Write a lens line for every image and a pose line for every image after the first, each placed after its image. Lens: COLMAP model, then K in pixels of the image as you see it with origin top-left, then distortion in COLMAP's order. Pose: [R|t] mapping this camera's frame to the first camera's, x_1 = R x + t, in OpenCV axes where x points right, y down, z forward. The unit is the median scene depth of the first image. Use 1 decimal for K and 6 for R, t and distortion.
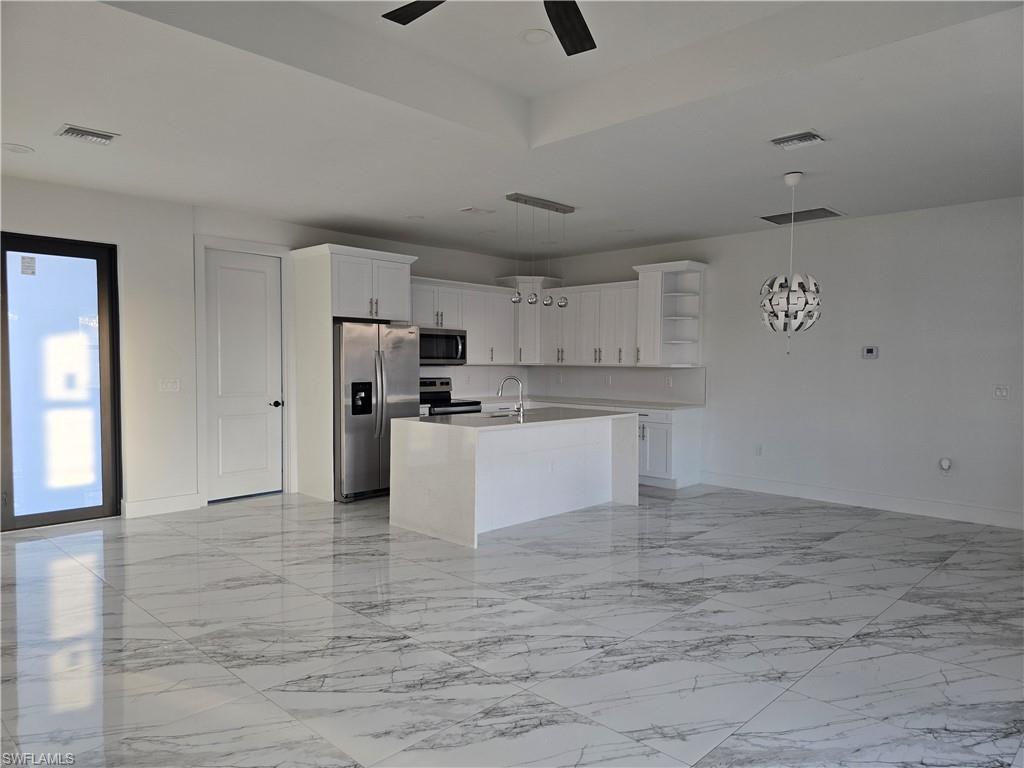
lens RADIAL K [[696.8, 0, 514.1], [0, 696.8, 381.3], [0, 0, 1]] dist [0.068818, -0.054978]
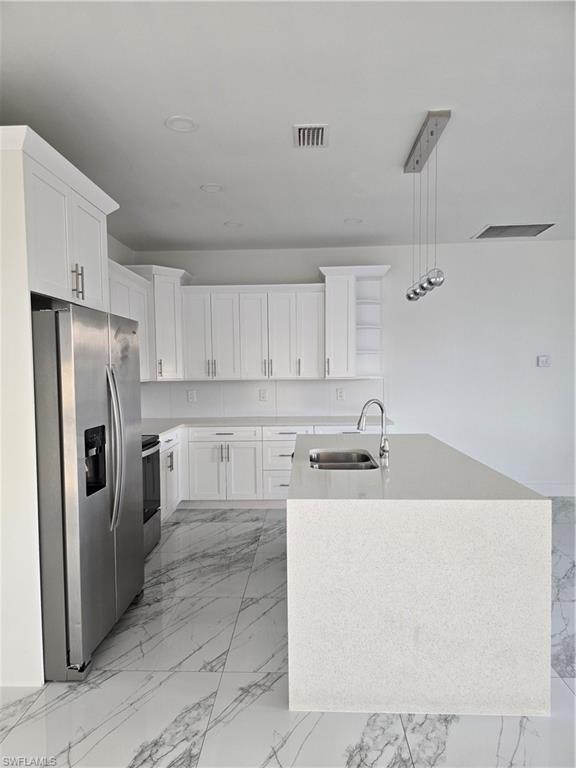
lens RADIAL K [[522.6, 0, 289.9], [0, 522.6, 387.8], [0, 0, 1]] dist [0.068818, -0.054978]
pose [[0.736986, -0.041949, 0.674605, -0.395873], [0.039584, 0.999038, 0.018880, -0.031010], [-0.674748, 0.012789, 0.737938, 0.670616]]
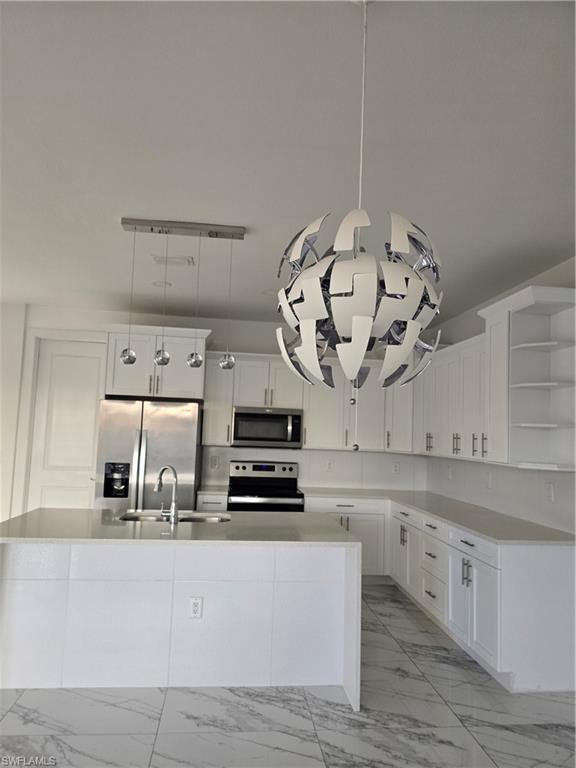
lens RADIAL K [[522.6, 0, 272.0], [0, 522.6, 379.1], [0, 0, 1]] dist [0.068818, -0.054978]
pose [[0.758226, -0.047332, -0.650271, 0.435758], [-0.053032, 0.989580, -0.133866, -0.027331], [0.649831, 0.135985, 0.747815, 0.629887]]
